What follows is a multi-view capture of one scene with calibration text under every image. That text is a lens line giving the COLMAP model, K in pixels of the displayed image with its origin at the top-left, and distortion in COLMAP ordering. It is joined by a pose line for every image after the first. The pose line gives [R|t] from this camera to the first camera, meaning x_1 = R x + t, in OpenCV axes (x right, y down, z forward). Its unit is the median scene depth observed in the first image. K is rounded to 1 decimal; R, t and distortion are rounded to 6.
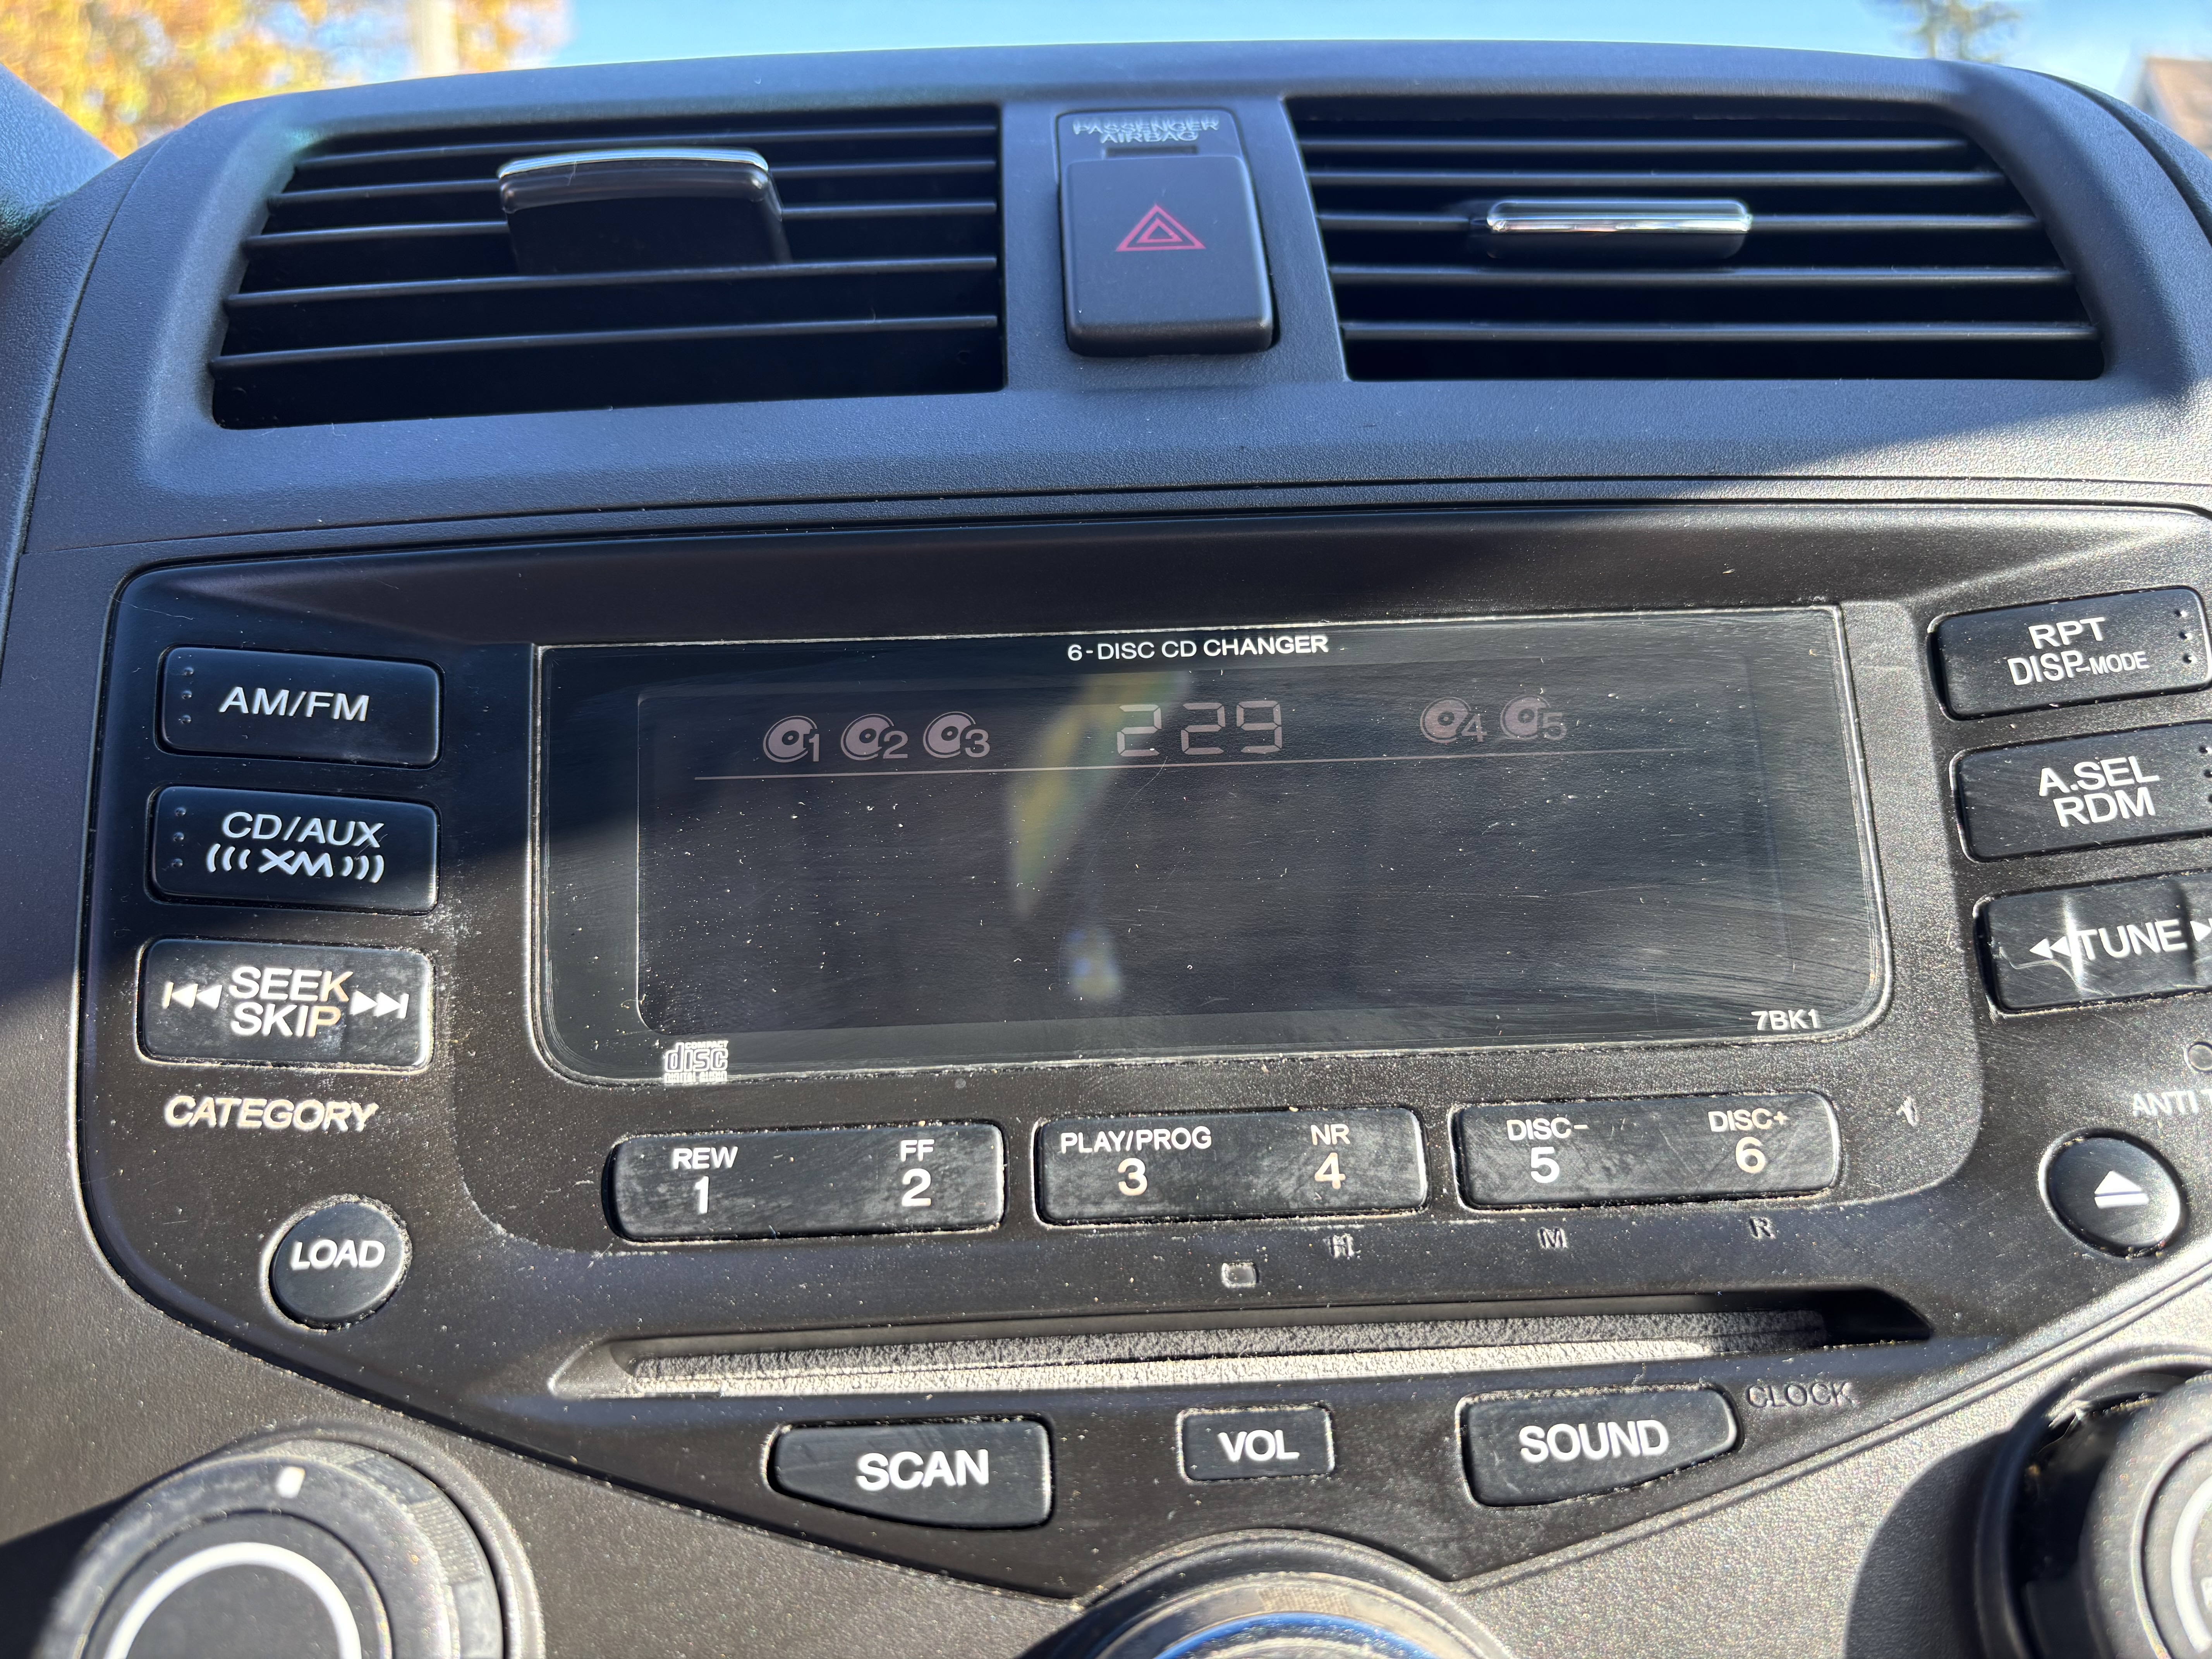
lens RADIAL K [[1672.5, 0, 1093.4], [0, 1672.5, 815.0], [0, 0, 1]] dist [0.056480, -0.058912]
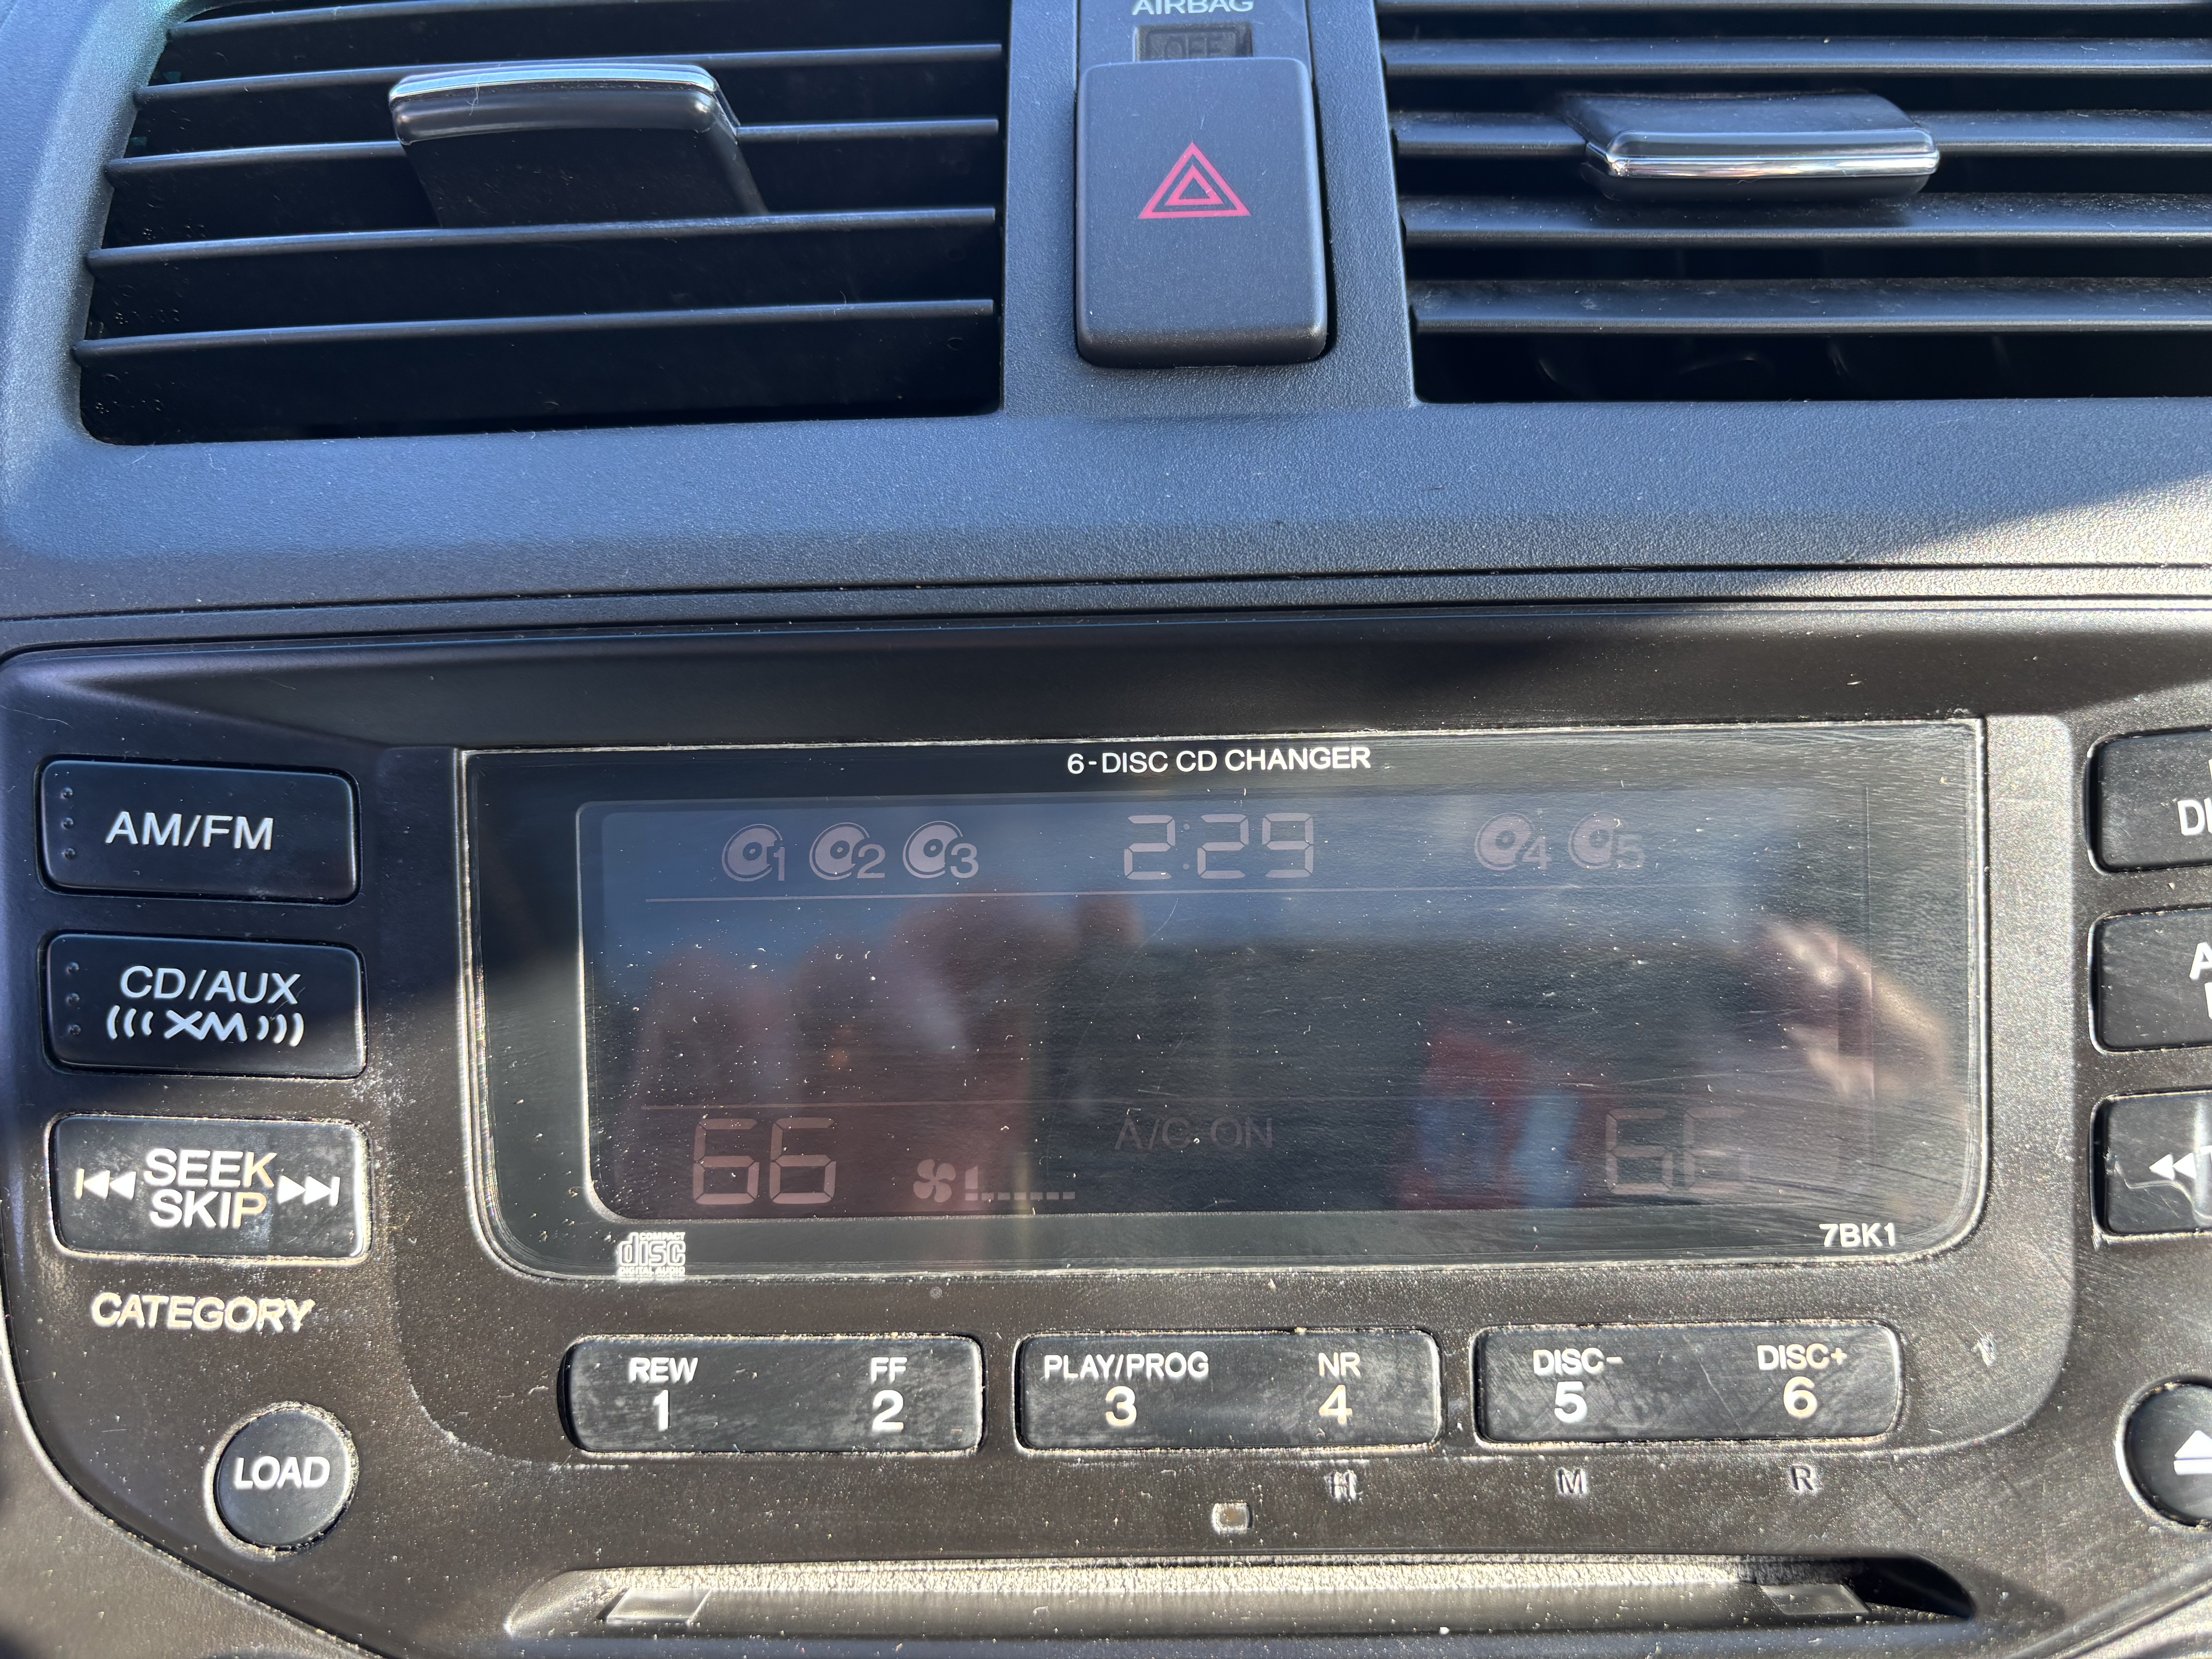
lens RADIAL K [[1672.5, 0, 1108.8], [0, 1672.5, 825.4], [0, 0, 1]] dist [0.056480, -0.058912]
pose [[0.999168, 0.020379, -0.035332, 0.040373], [-0.010982, 0.968664, 0.248133, -0.305397], [0.039282, -0.247538, 0.968081, 0.169671]]
